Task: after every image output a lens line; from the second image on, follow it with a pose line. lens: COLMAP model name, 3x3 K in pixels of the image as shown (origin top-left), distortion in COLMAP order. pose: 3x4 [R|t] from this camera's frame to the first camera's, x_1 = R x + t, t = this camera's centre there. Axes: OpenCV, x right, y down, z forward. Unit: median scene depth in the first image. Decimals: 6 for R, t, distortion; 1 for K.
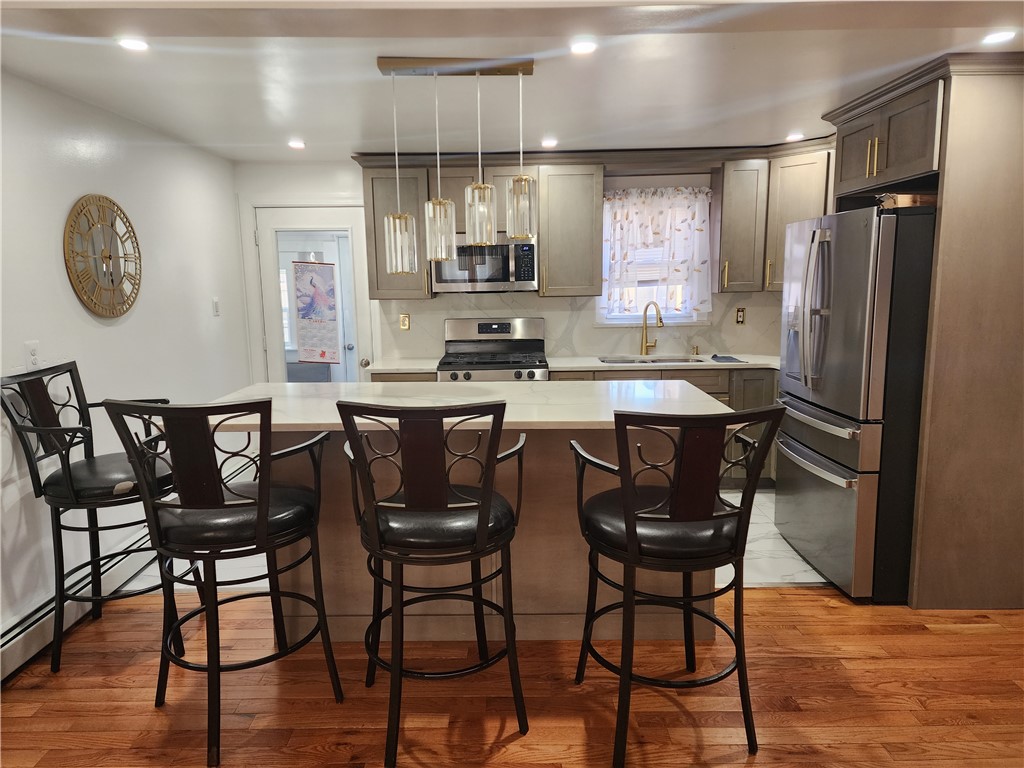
lens RADIAL K [[678.9, 0, 504.7], [0, 678.9, 381.4], [0, 0, 1]] dist [0.083875, -0.058285]
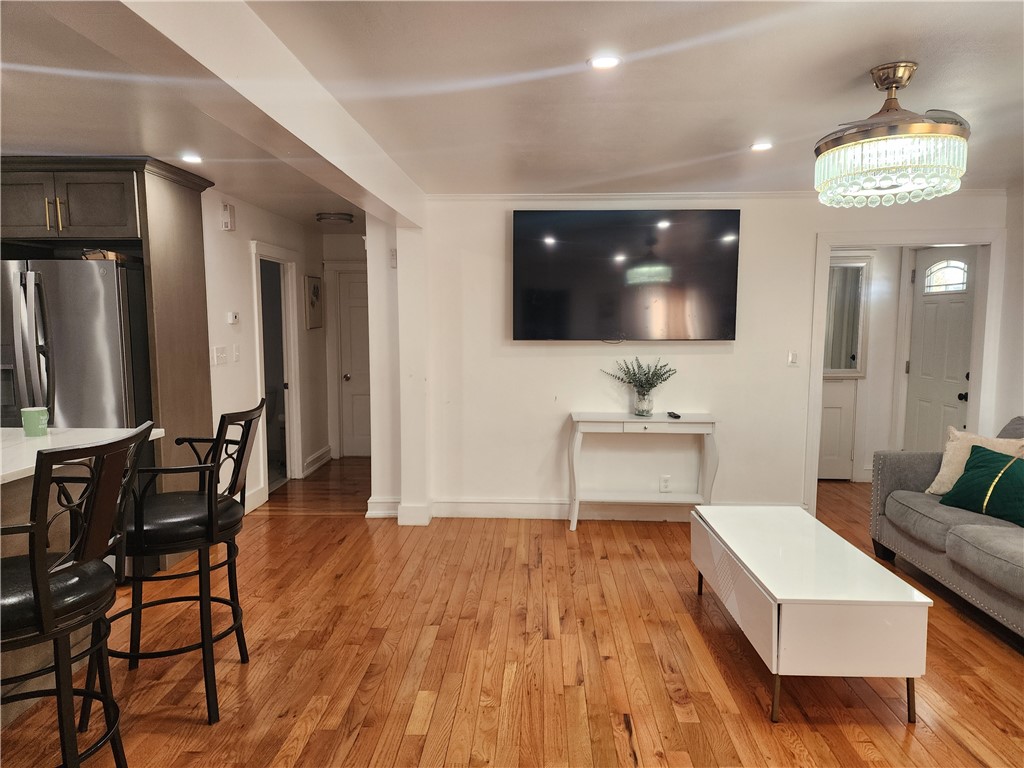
lens RADIAL K [[678.9, 0, 520.0], [0, 678.9, 388.1], [0, 0, 1]] dist [0.083875, -0.058285]
pose [[0.034225, -0.089185, 0.995427, -0.409698], [0.156136, 0.984258, 0.082816, -0.008079], [-0.987142, 0.152588, 0.047611, 0.148695]]
